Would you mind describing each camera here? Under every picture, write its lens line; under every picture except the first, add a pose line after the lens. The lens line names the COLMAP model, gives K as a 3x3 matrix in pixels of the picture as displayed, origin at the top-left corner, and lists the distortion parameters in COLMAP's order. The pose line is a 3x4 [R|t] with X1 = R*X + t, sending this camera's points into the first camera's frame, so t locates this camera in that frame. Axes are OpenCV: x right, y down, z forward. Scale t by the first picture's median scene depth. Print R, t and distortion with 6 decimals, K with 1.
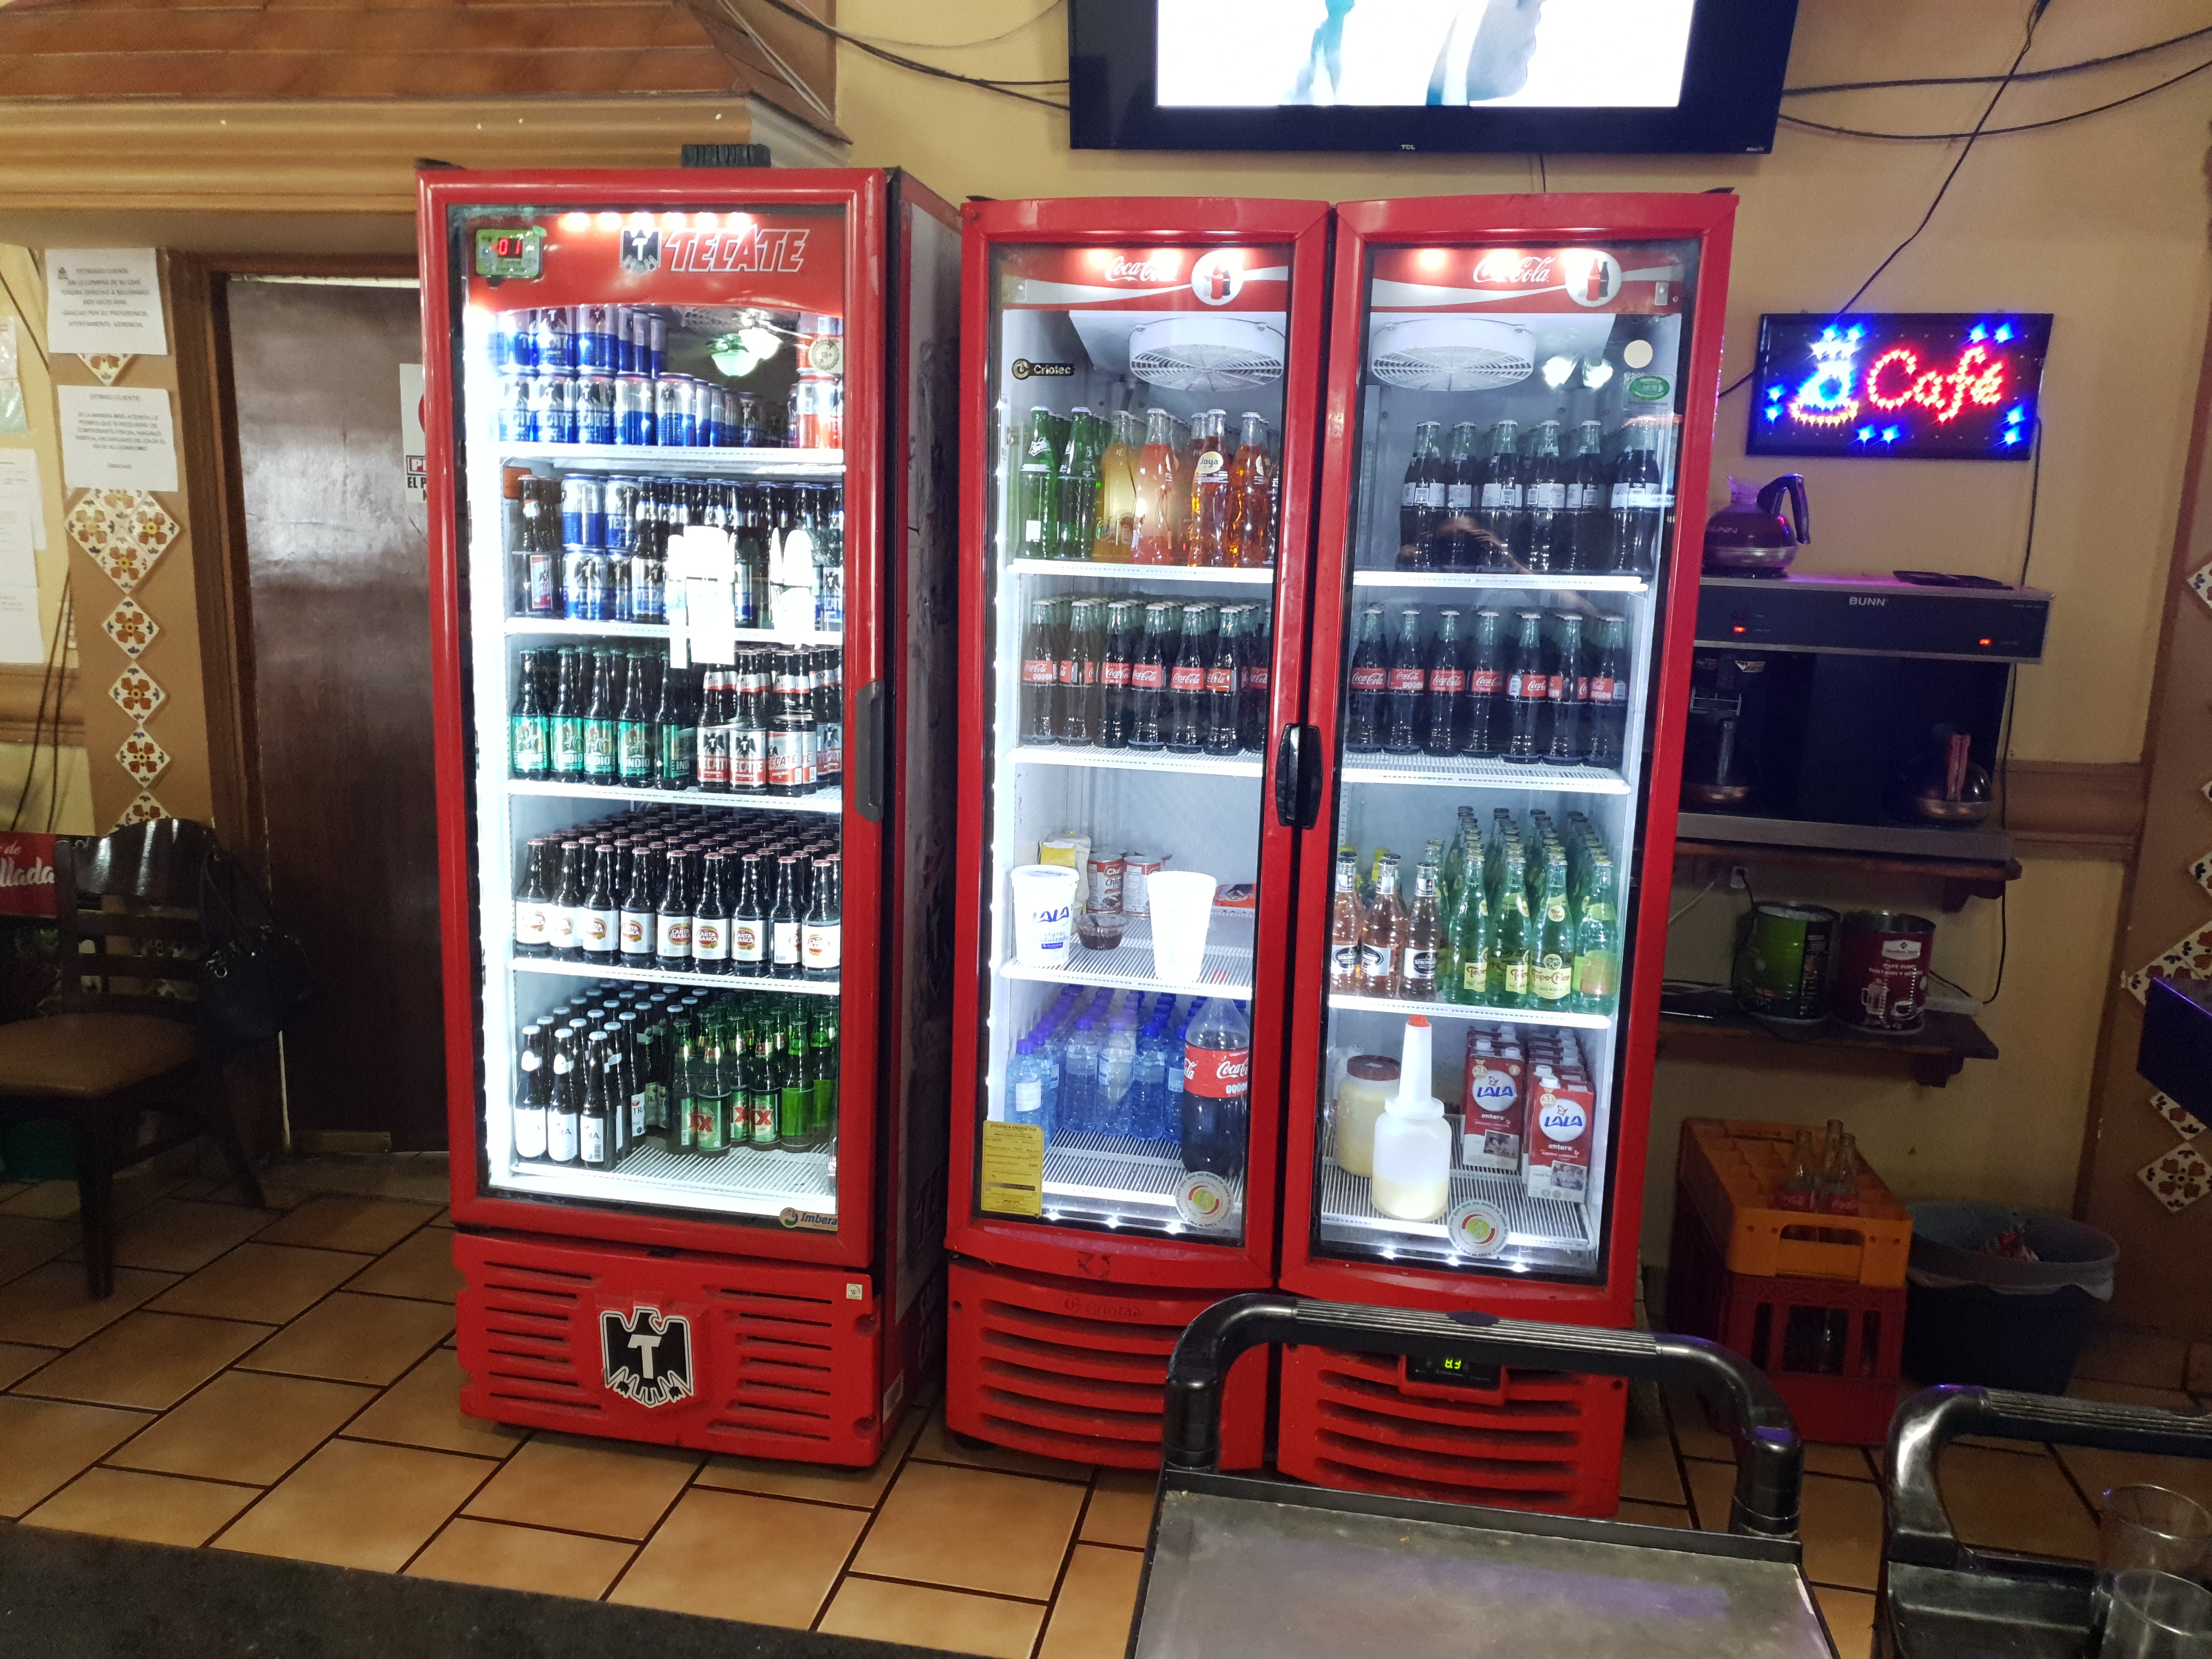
lens RADIAL K [[1726.3, 0, 1089.9], [0, 1726.3, 849.5], [0, 0, 1]] dist [0.020848, 0.002193]
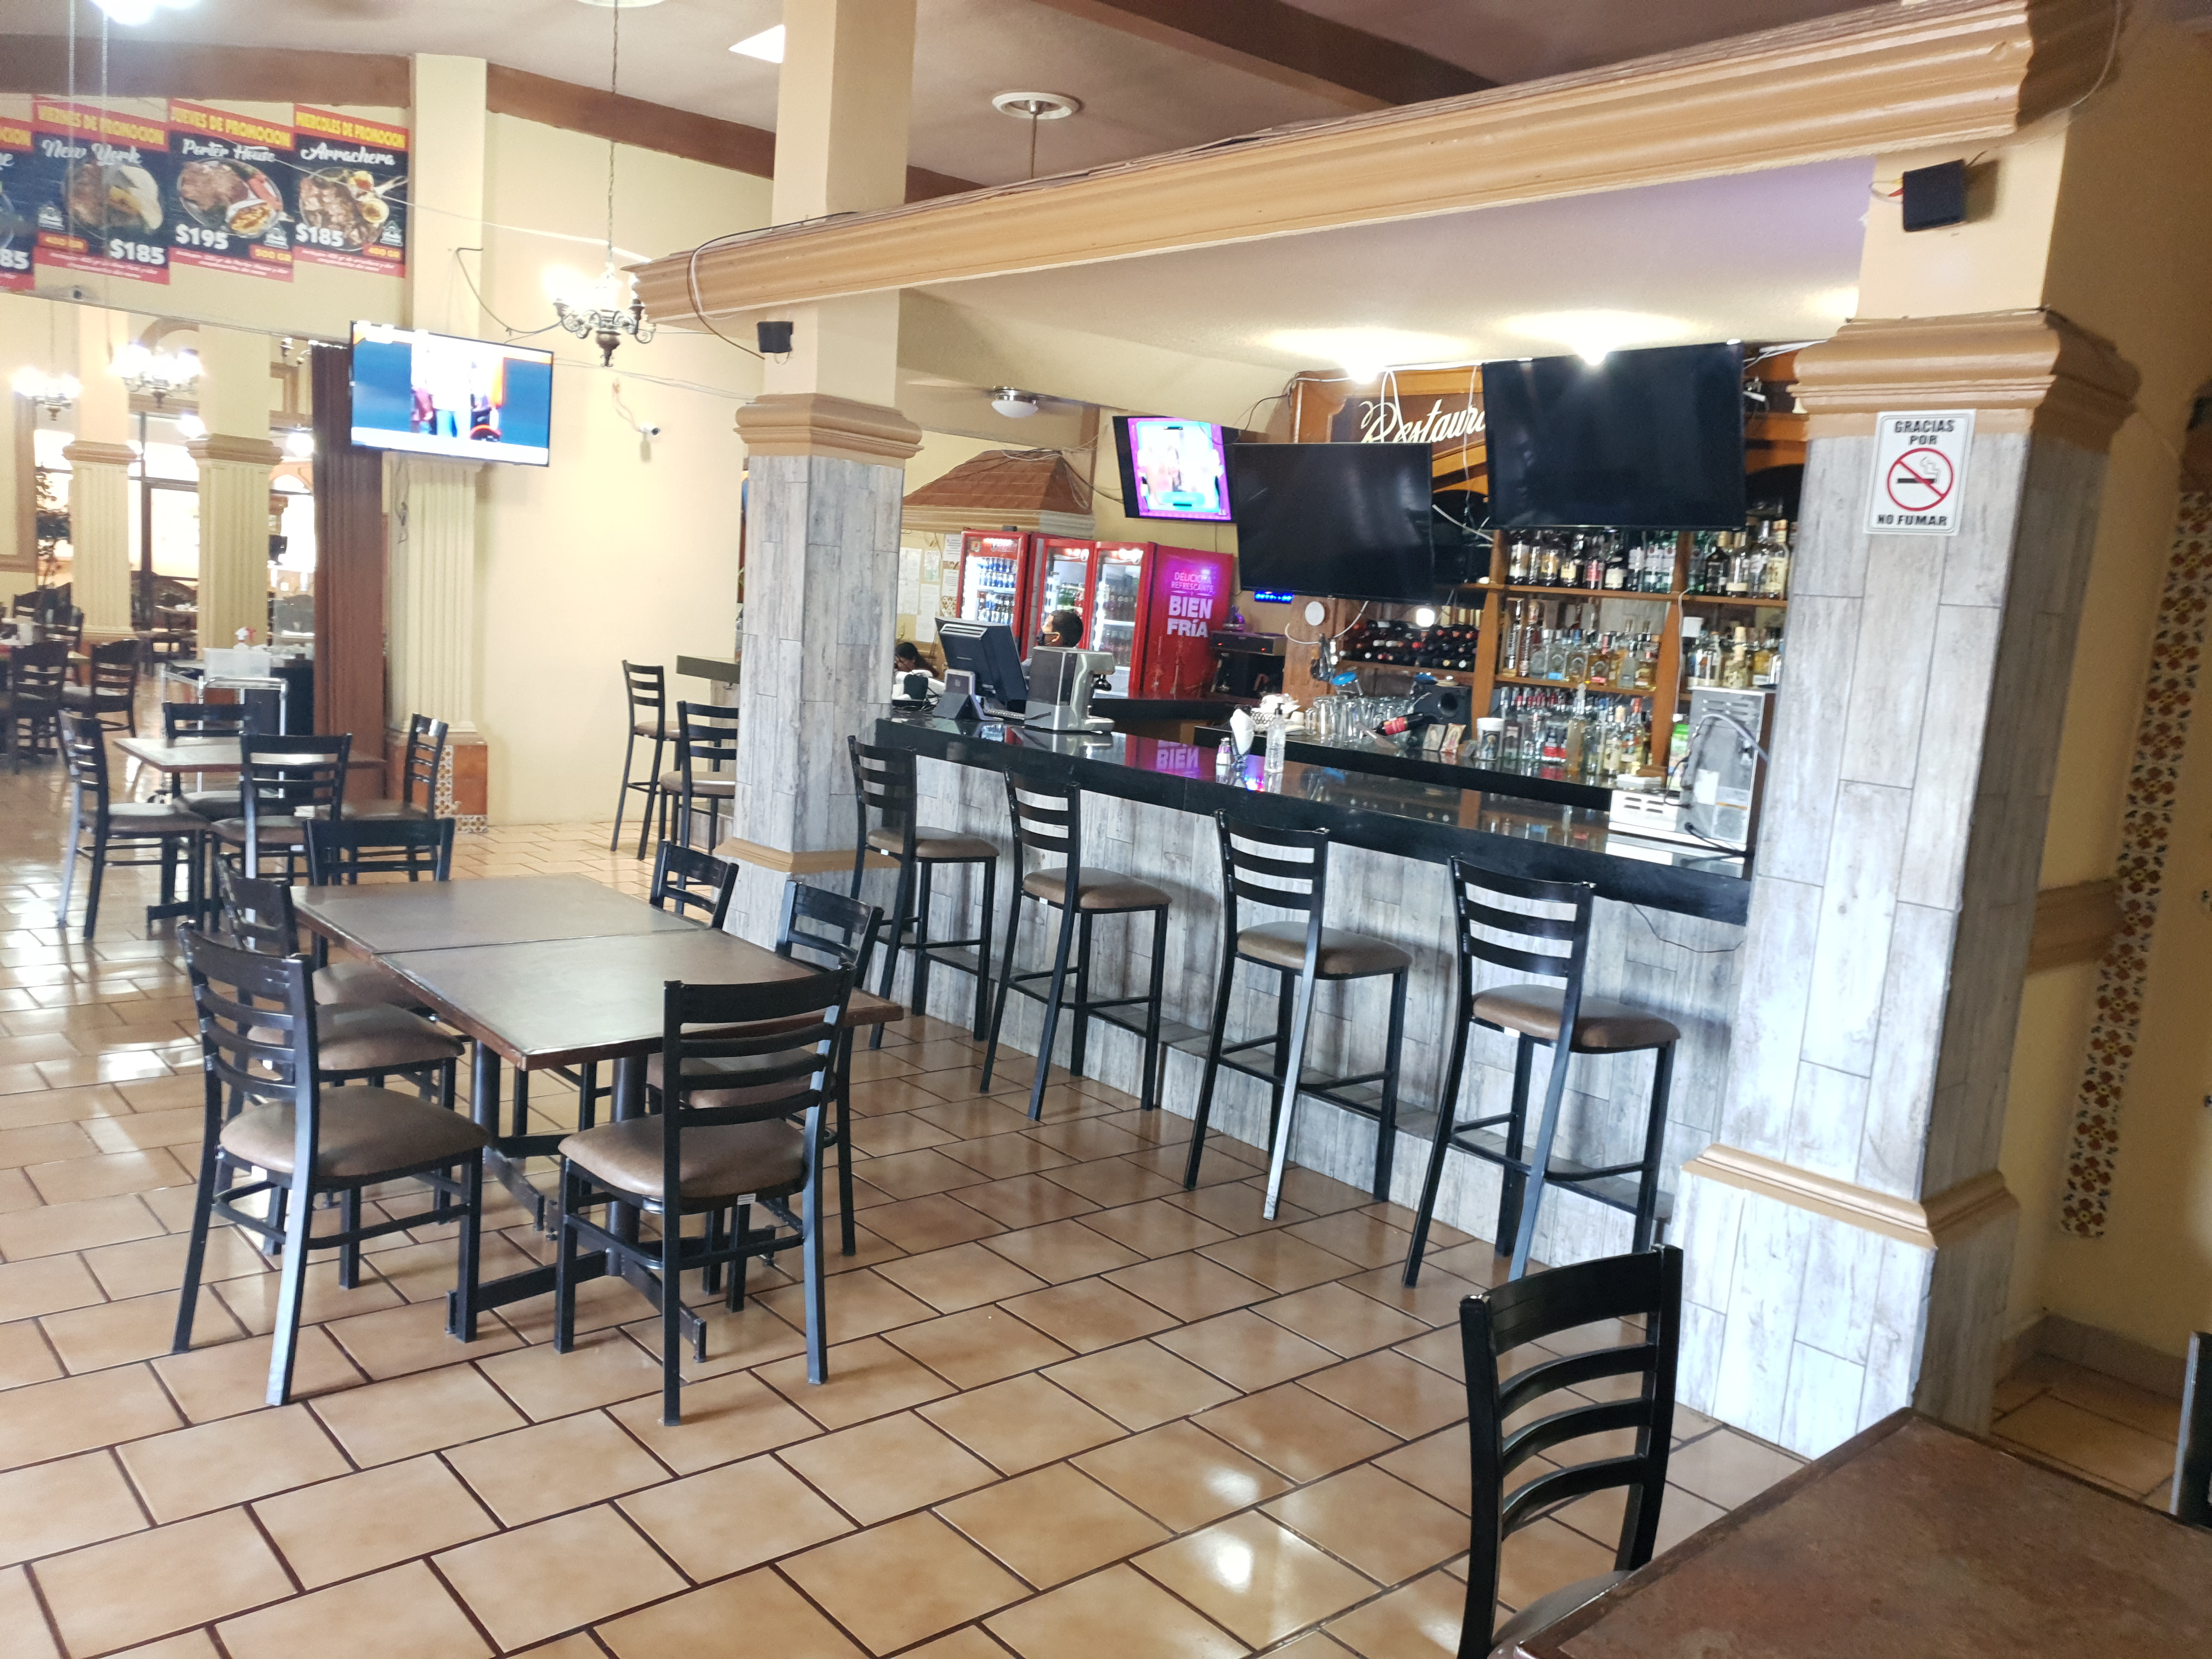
lens RADIAL K [[1713.5, 0, 1042.4], [0, 1713.5, 874.7], [0, 0, 1]] dist [0.036016, 0.004552]
pose [[0.769732, 0.137009, -0.623492, 2.655706], [-0.184011, 0.982860, -0.011193, 0.525461], [0.611272, 0.123345, 0.781750, -2.295895]]
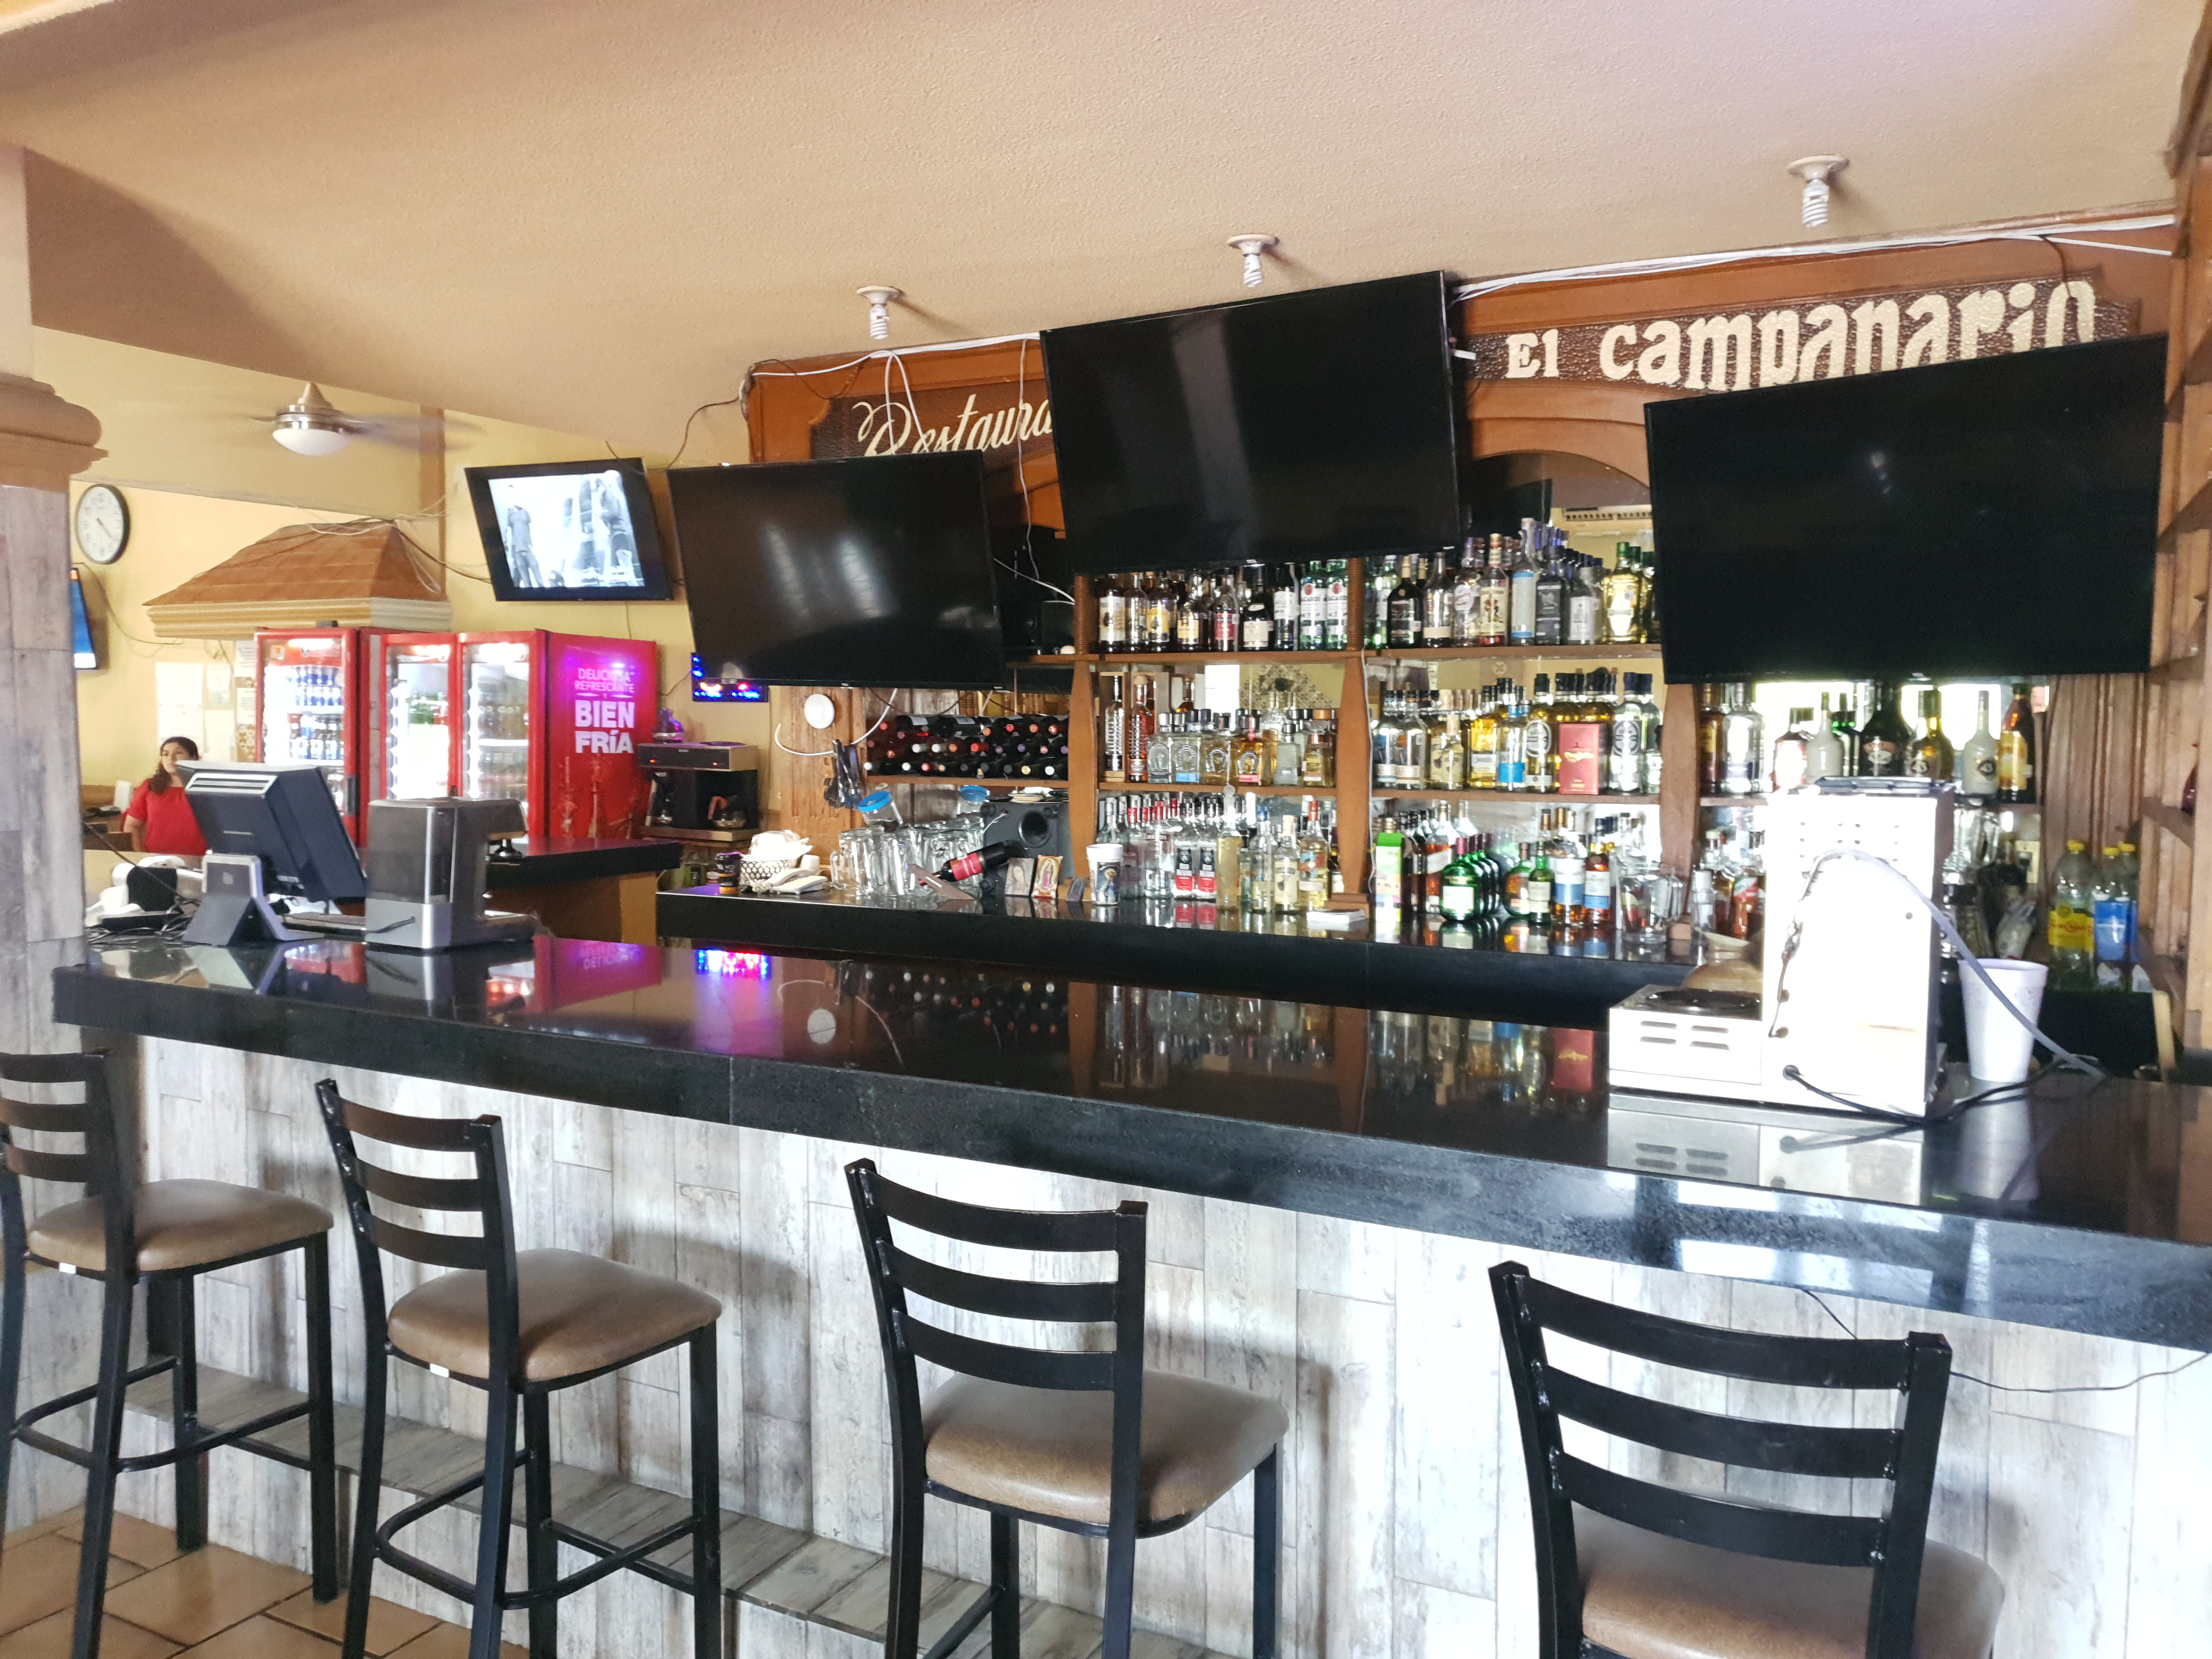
lens RADIAL K [[1736.0, 0, 1106.0], [0, 1736.0, 829.5], [0, 0, 1]] dist [0.011214, 0.015395]
pose [[0.954261, 0.000183, -0.298974, 2.047288], [-0.042391, 0.989980, -0.134695, 0.361785], [0.295954, 0.141208, 0.944707, -1.561293]]
